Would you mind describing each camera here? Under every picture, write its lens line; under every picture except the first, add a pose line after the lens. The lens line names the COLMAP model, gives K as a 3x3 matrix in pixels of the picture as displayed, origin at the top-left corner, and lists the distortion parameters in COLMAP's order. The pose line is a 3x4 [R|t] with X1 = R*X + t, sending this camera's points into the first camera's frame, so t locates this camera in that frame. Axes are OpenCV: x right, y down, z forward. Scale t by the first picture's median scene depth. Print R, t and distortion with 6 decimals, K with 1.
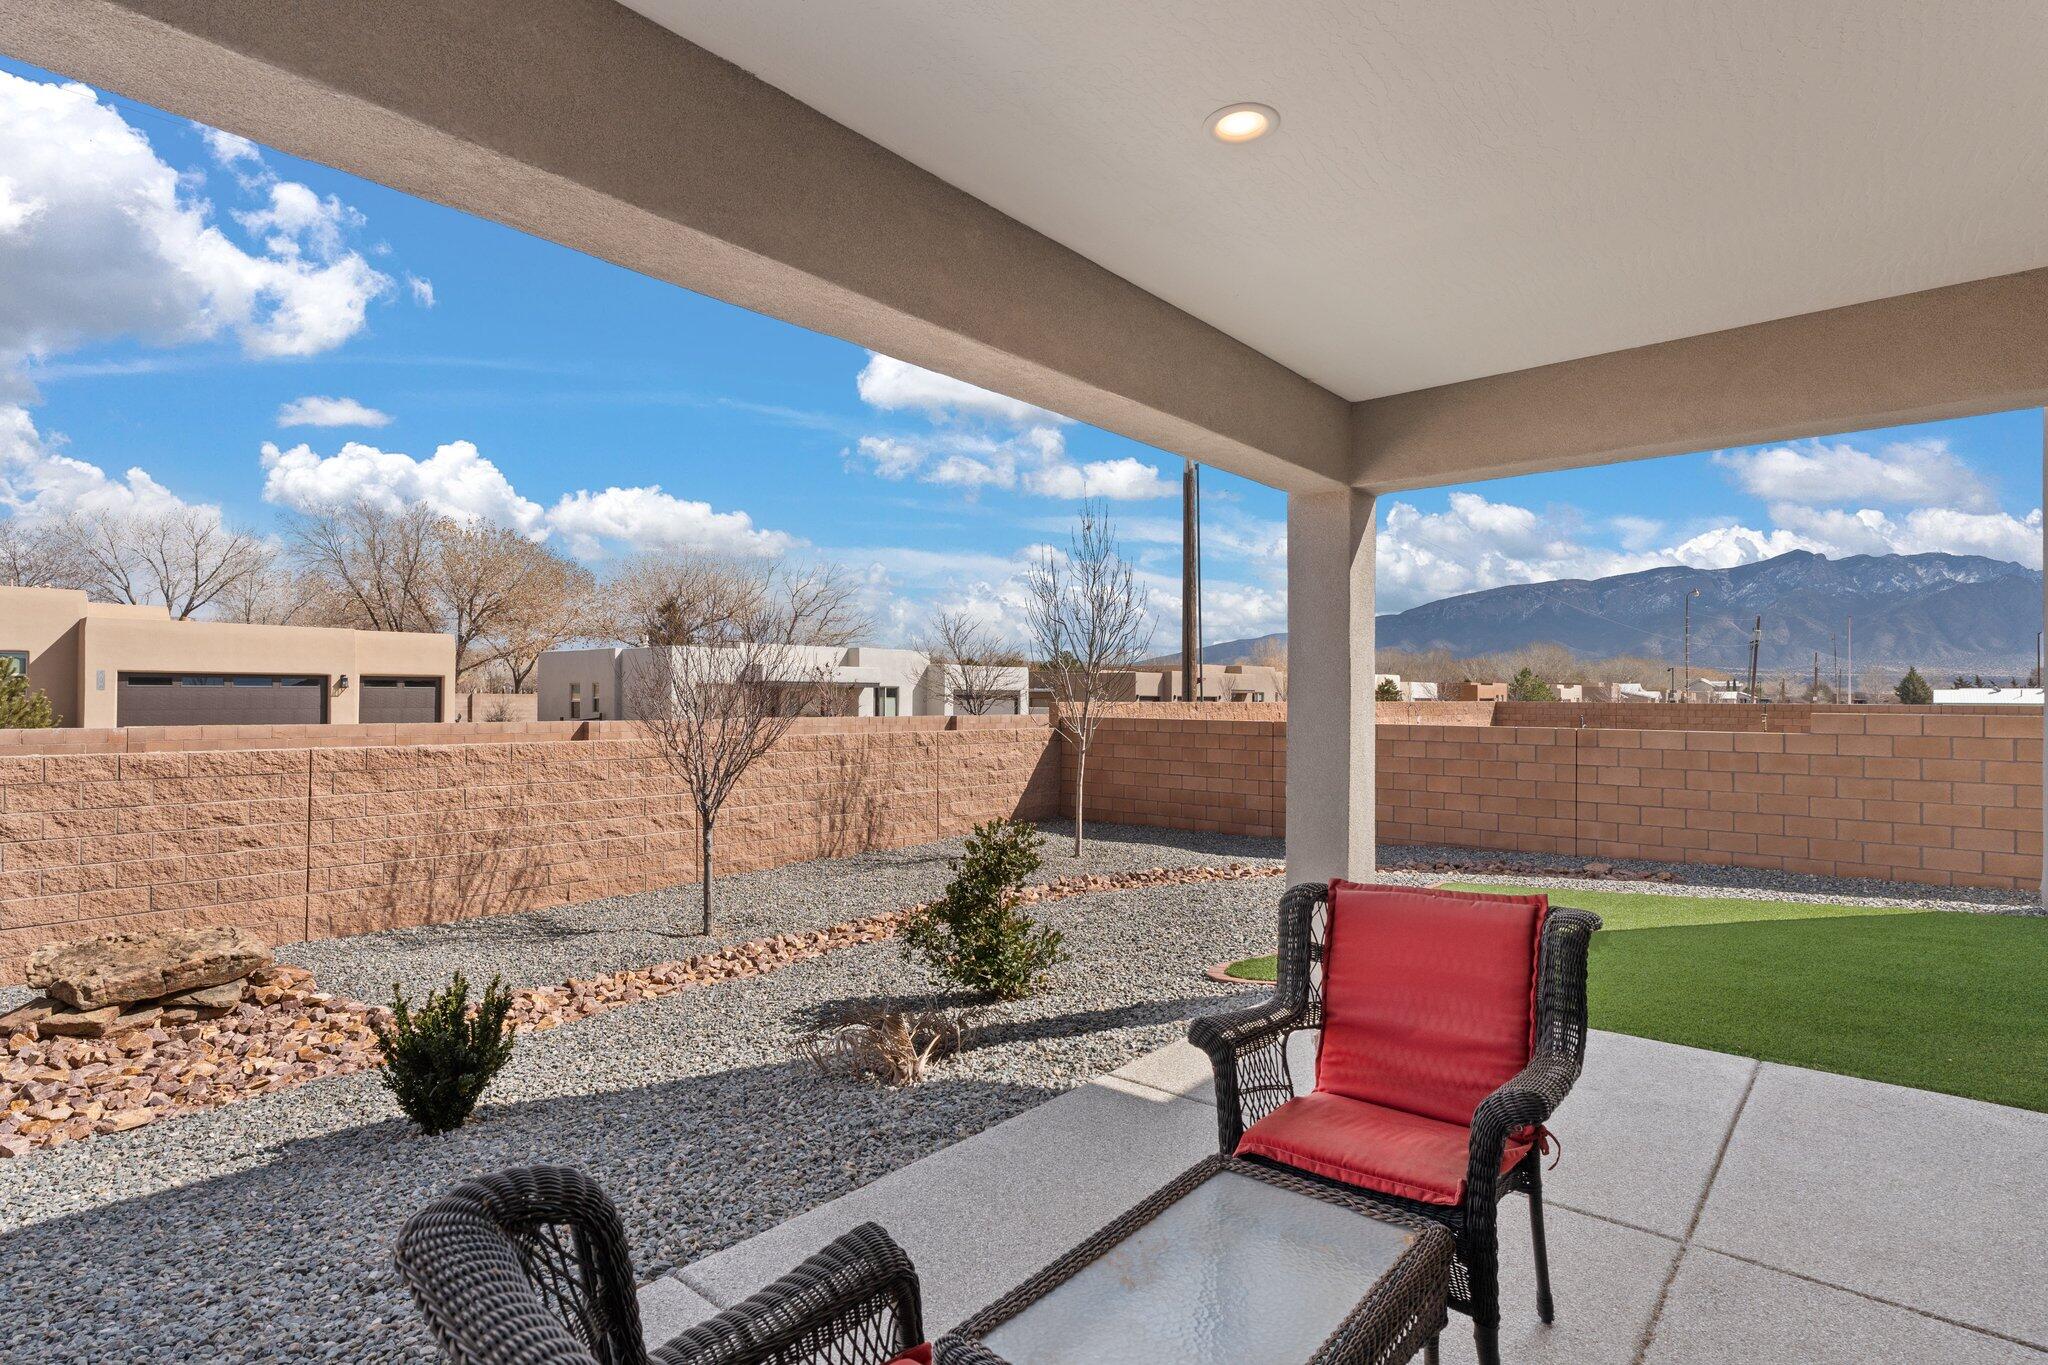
lens RADIAL K [[1030.1, 0, 1031.8], [0, 1030.1, 689.3], [0, 0, 1]] dist [-0.004526, -0.000309]
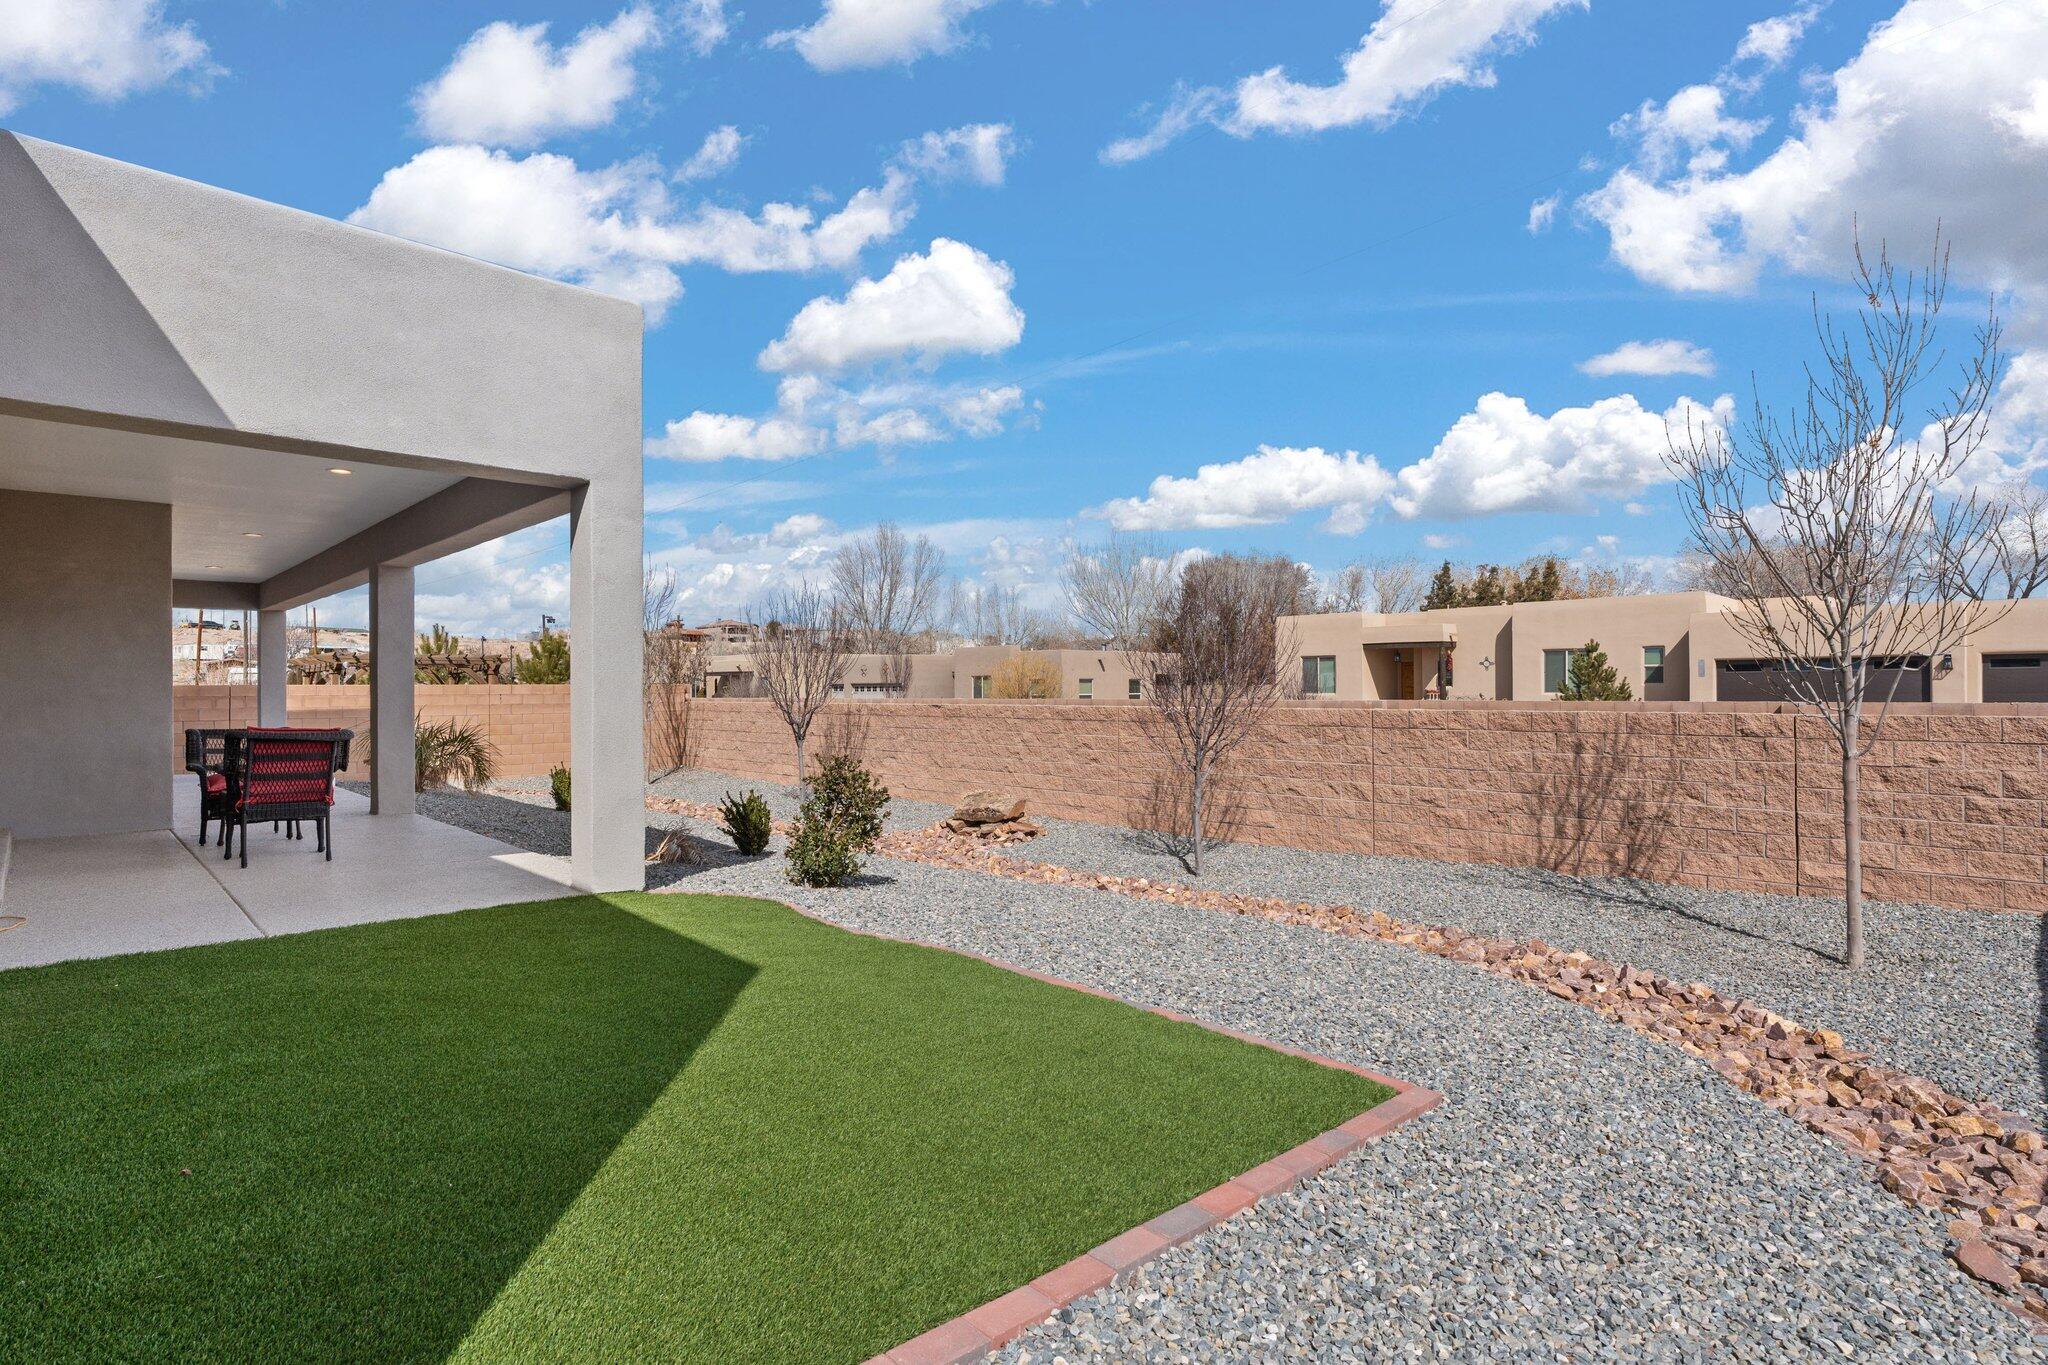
lens RADIAL K [[1030.1, 0, 1040.5], [0, 1030.1, 682.5], [0, 0, 1]] dist [-0.004526, -0.000309]
pose [[-0.097809, -0.013449, -0.995114, 0.576150], [0.012425, 0.999814, -0.014733, 0.027008], [0.995128, -0.013806, -0.097624, 0.655140]]
